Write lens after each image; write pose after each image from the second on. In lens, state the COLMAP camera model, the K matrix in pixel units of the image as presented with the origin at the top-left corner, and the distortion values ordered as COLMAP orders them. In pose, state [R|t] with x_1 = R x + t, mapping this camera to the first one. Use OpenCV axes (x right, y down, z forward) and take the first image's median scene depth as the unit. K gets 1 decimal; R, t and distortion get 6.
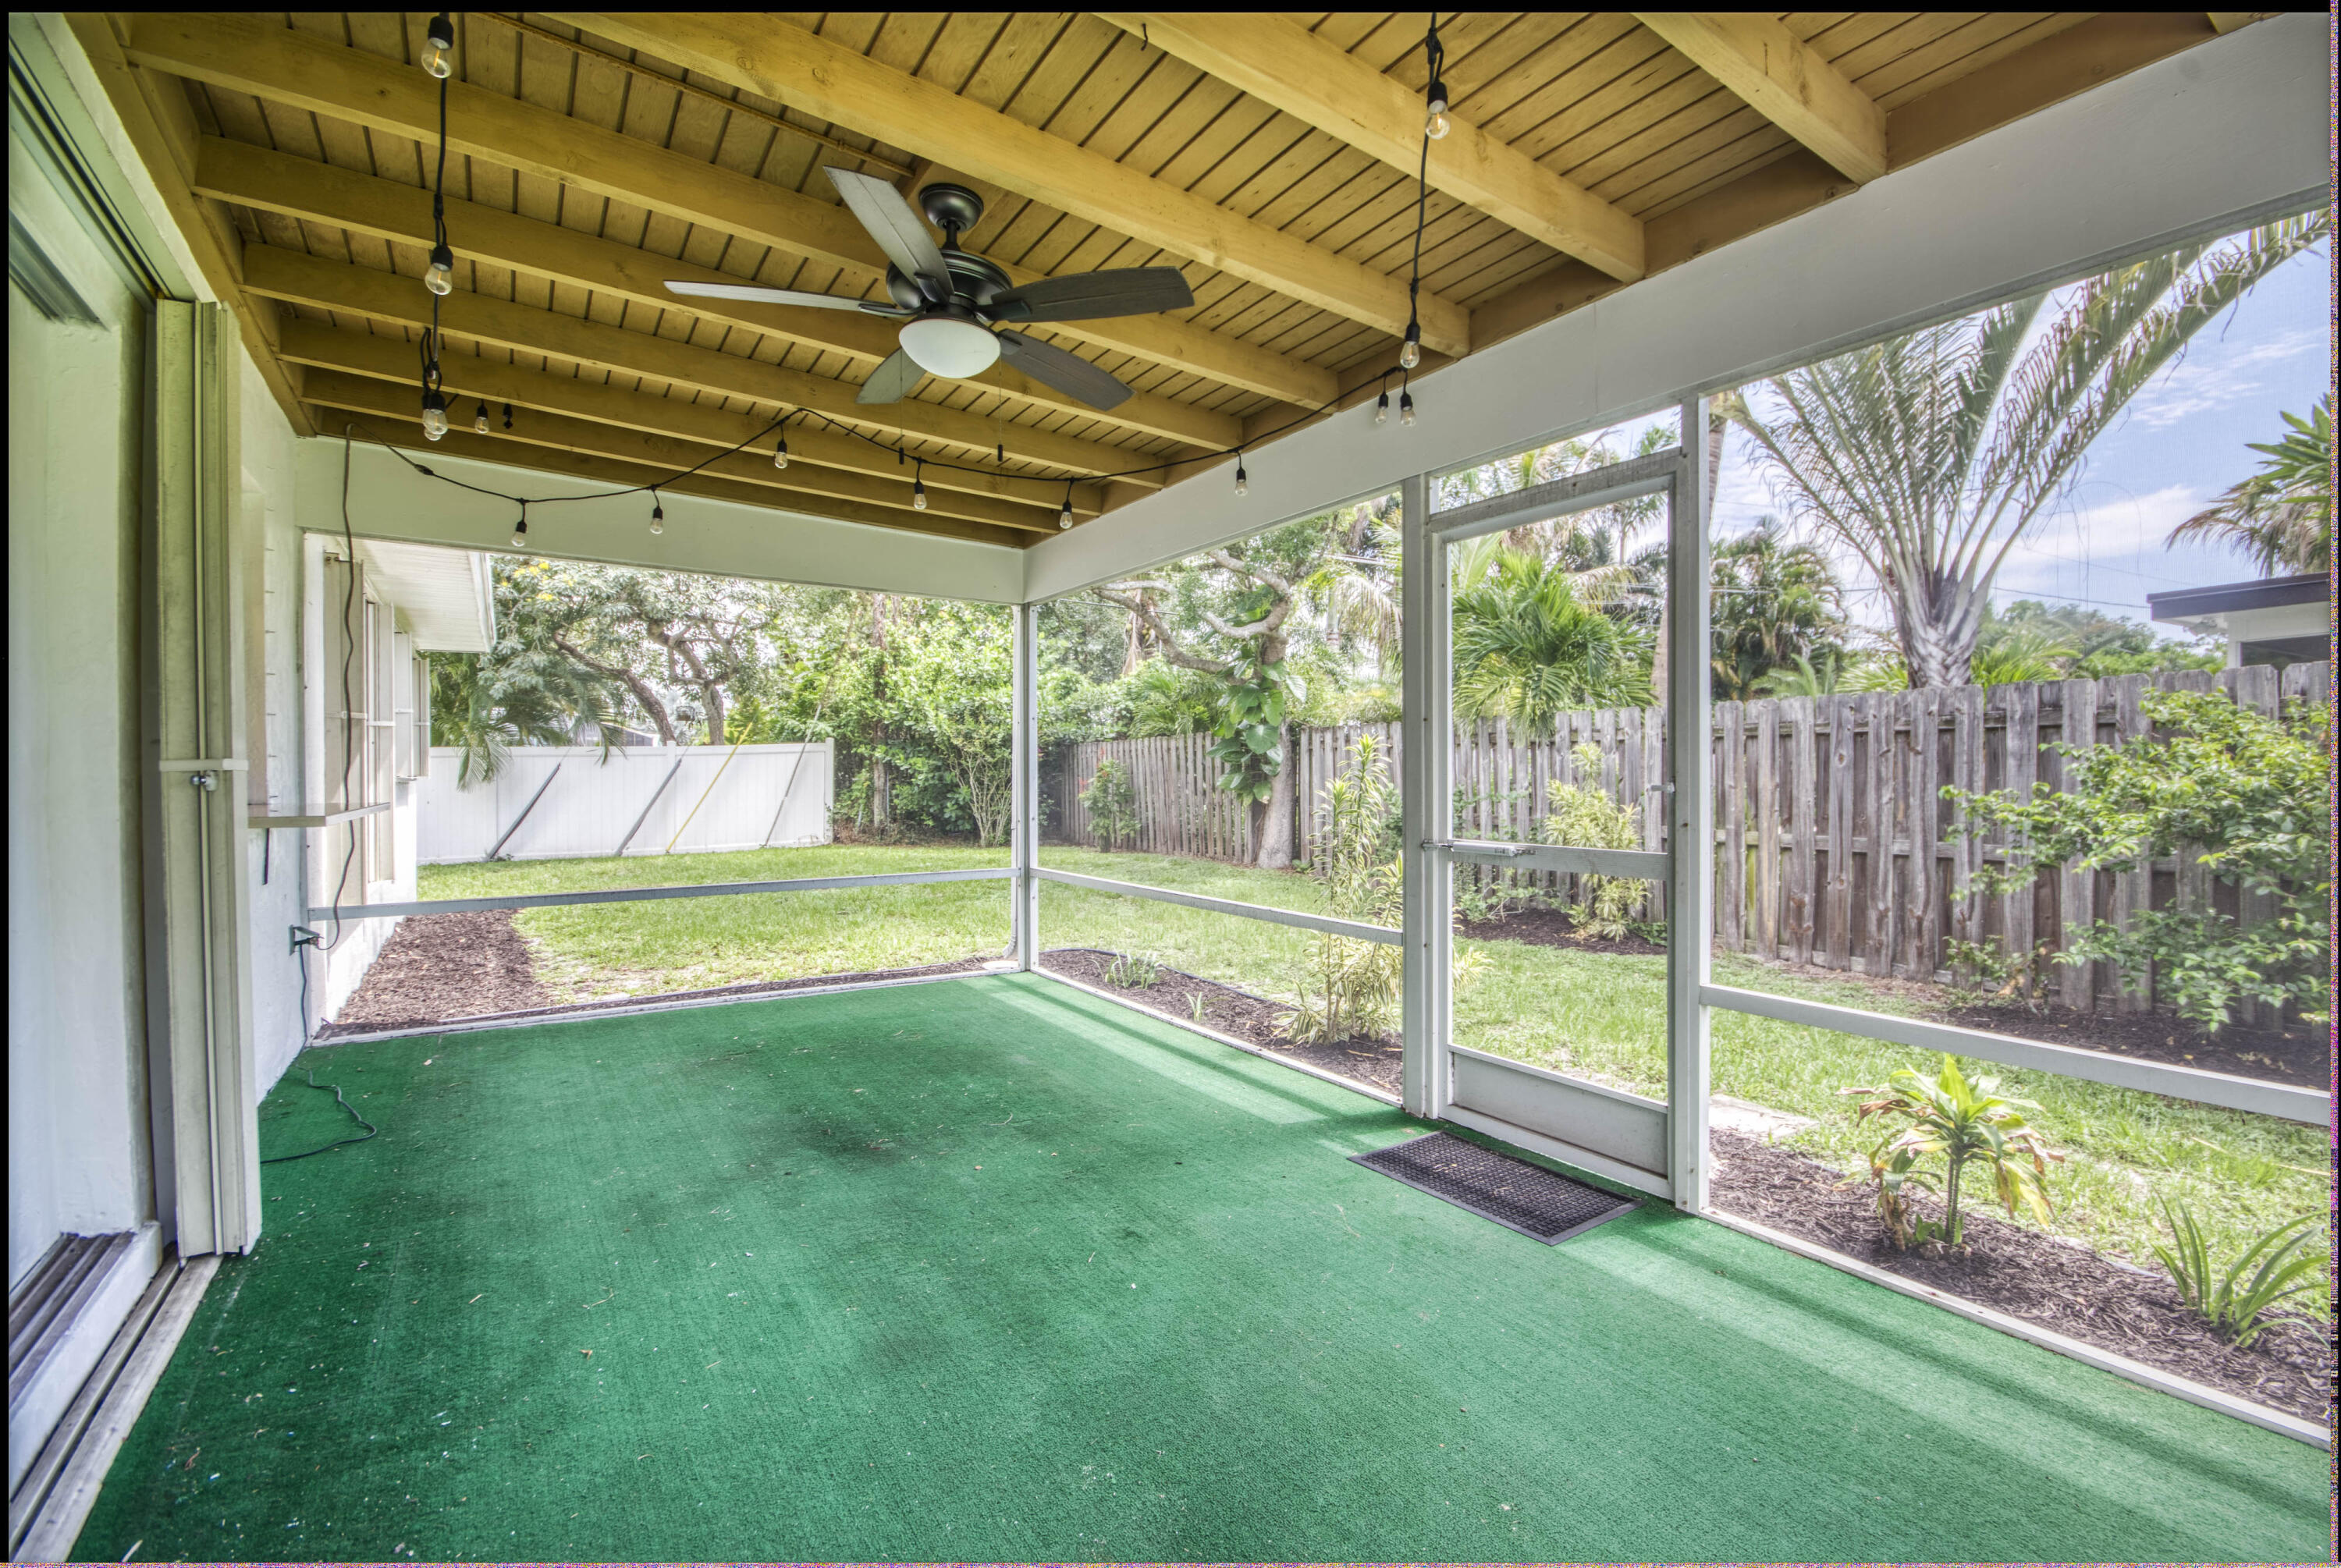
lens RADIAL K [[998.7, 0, 1256.8], [0, 998.7, 777.0], [0, 0, 1]] dist [0.000177, 0.000046]
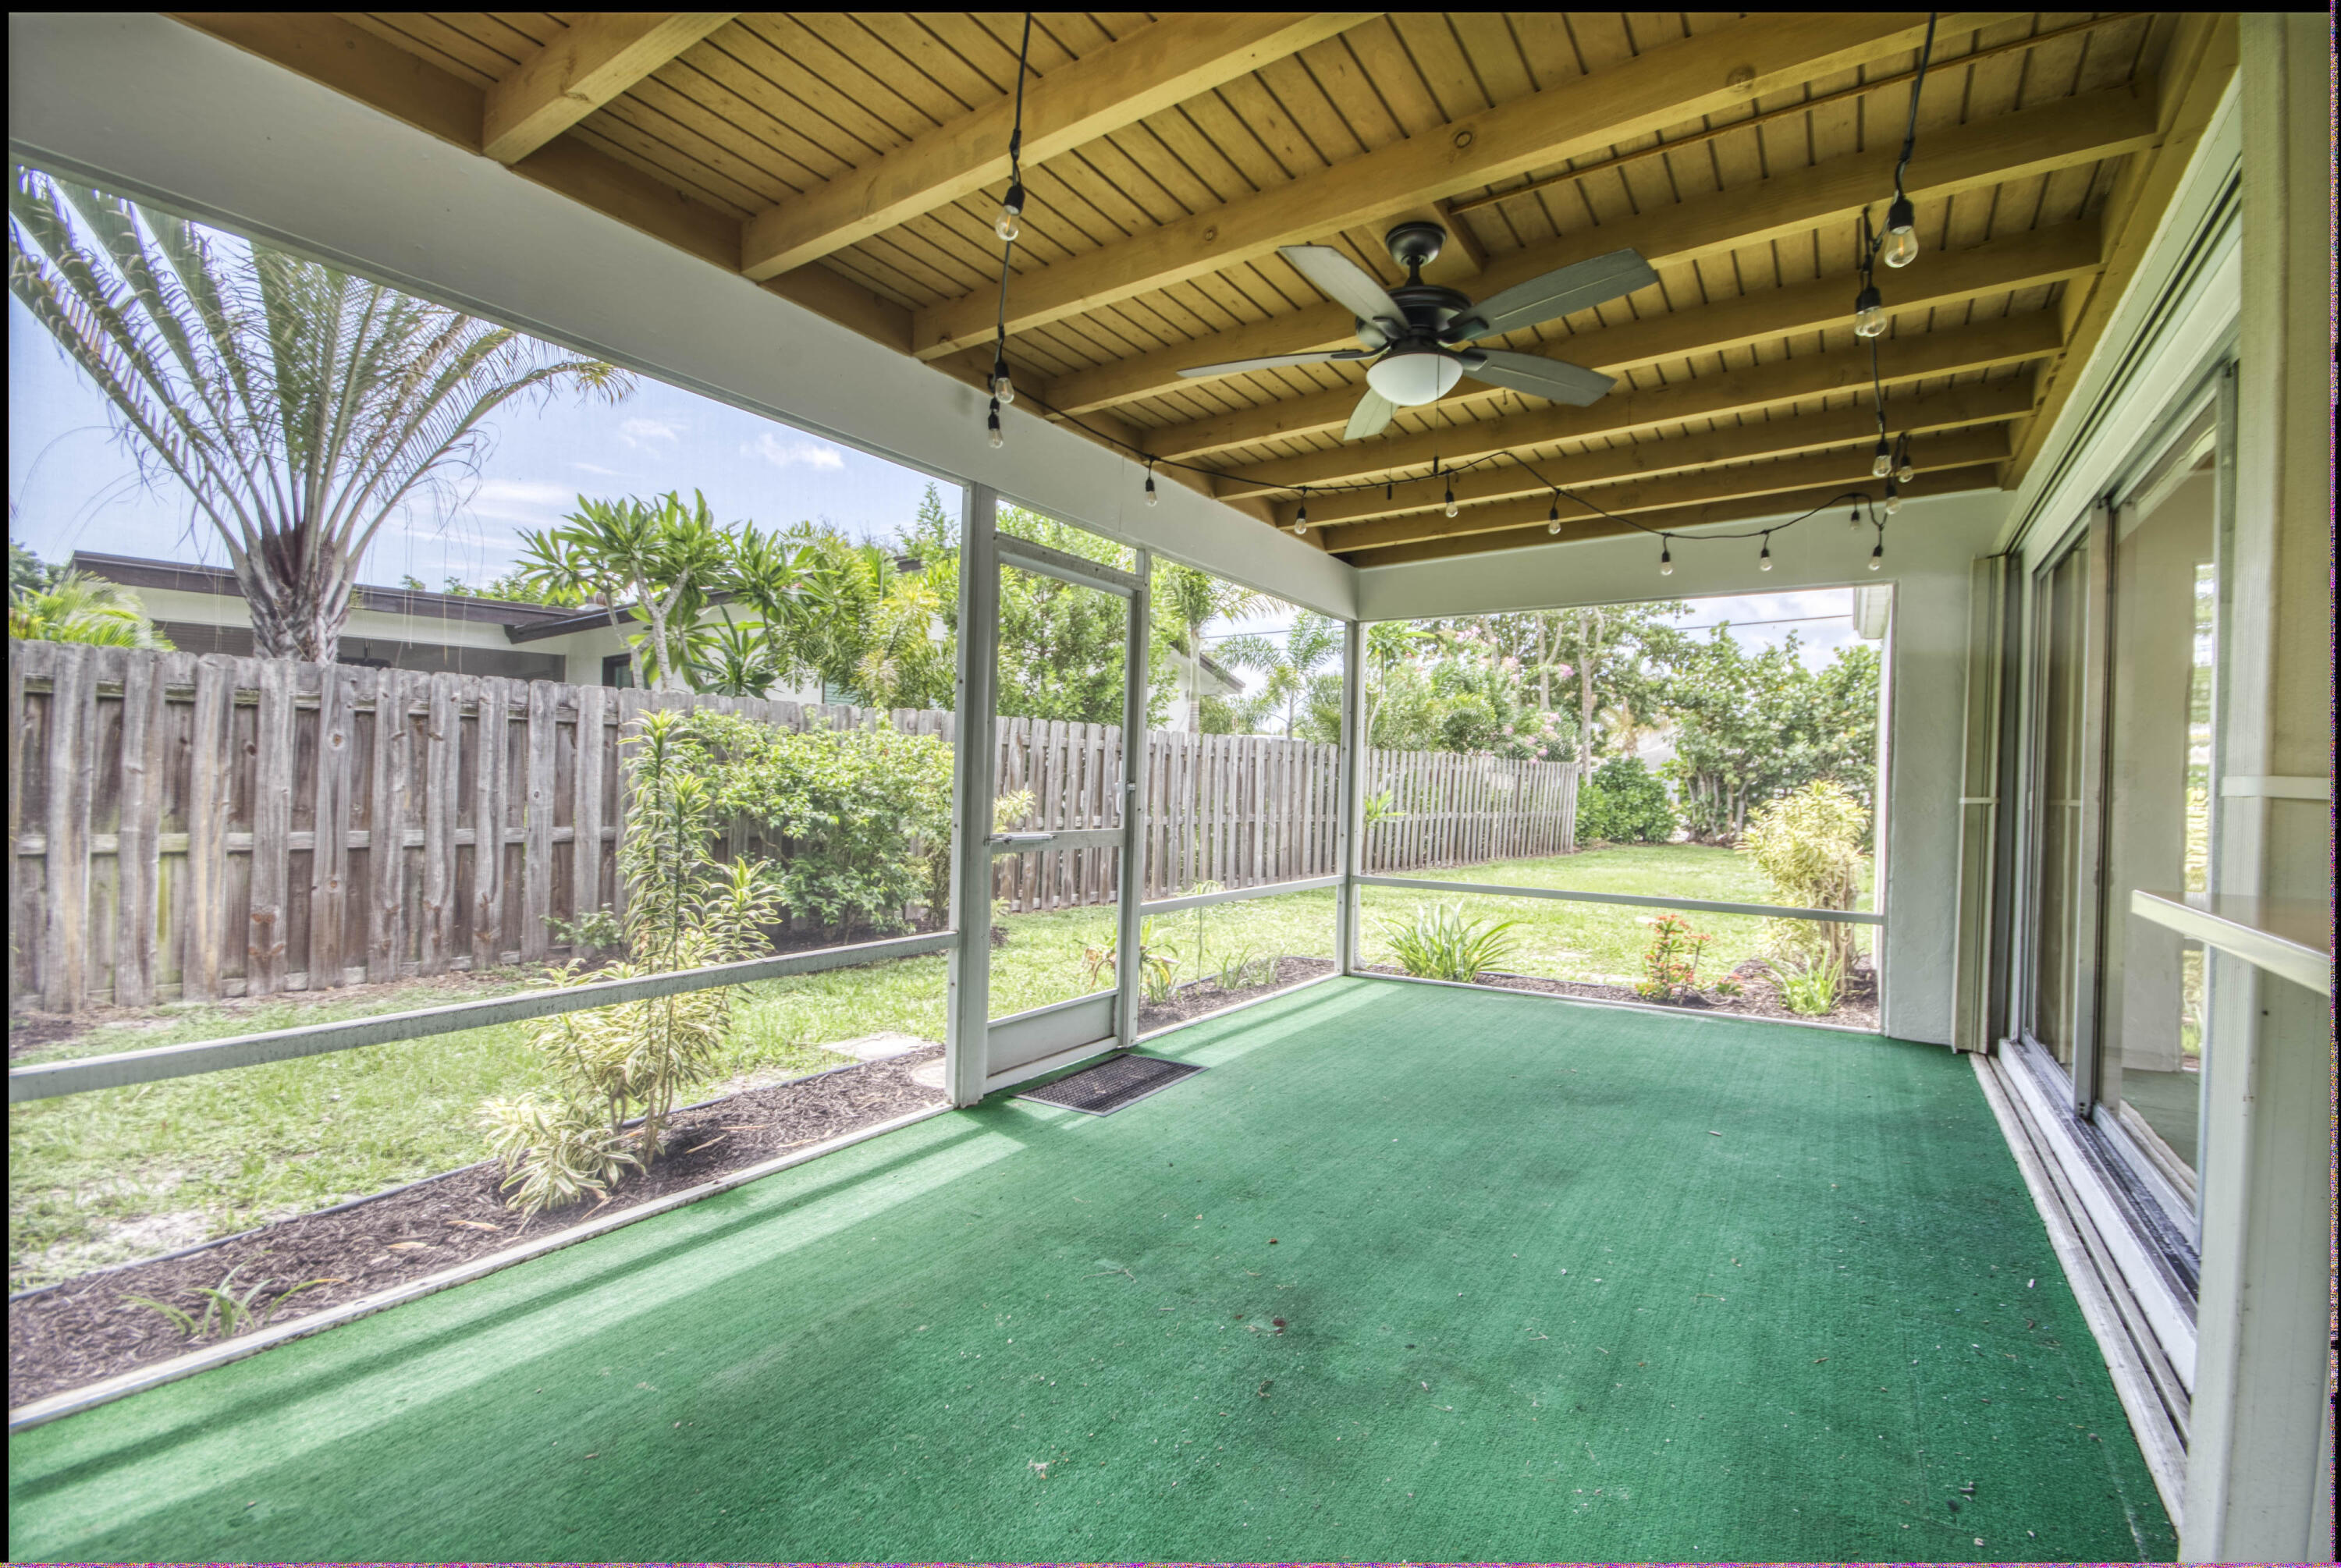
lens RADIAL K [[1043.9, 0, 1160.0], [0, 1043.9, 790.6], [0, 0, 1]] dist [-0.002595, -0.000014]
pose [[-0.335218, -0.017151, 0.941985, -0.540062], [-0.023413, 0.999677, 0.009869, -0.000569], [-0.941850, -0.018747, -0.335511, 0.697988]]
